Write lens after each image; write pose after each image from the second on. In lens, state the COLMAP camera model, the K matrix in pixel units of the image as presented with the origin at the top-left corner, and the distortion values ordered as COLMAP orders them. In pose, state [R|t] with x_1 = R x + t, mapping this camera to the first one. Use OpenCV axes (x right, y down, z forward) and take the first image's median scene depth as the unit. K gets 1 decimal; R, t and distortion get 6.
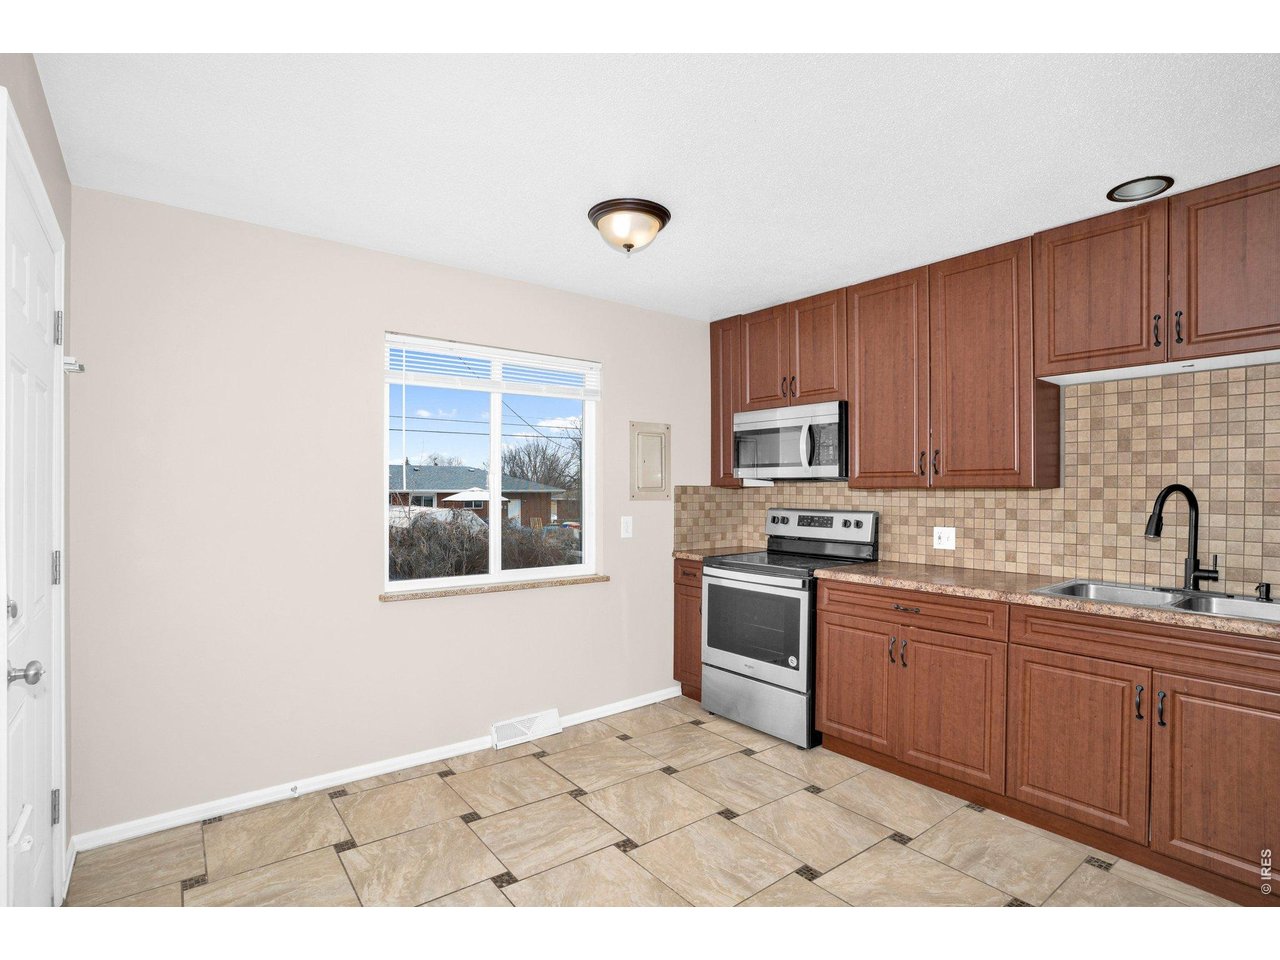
lens RADIAL K [[652.7, 0, 640.0], [0, 652.7, 480.0], [0, 0, 1]] dist [-0.082892, 0.046917]
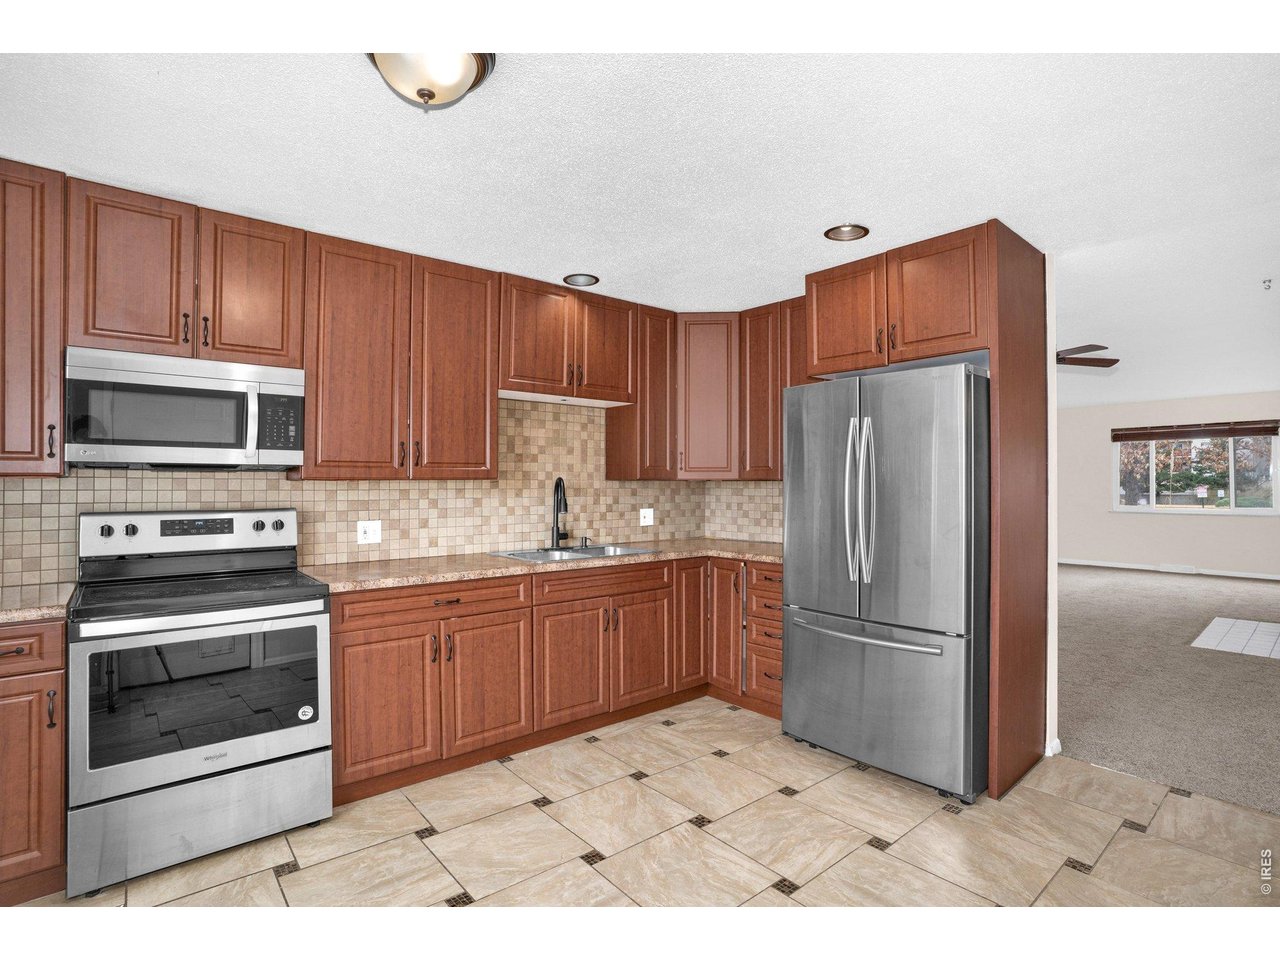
lens RADIAL K [[644.9, 0, 638.5], [0, 644.9, 464.5], [0, 0, 1]] dist [-0.066784, 0.036061]
pose [[-0.043526, 0.024778, 0.998745, -0.535635], [-0.011524, 0.999613, -0.025302, 0.009651], [-0.998986, -0.012611, -0.043224, 0.685244]]
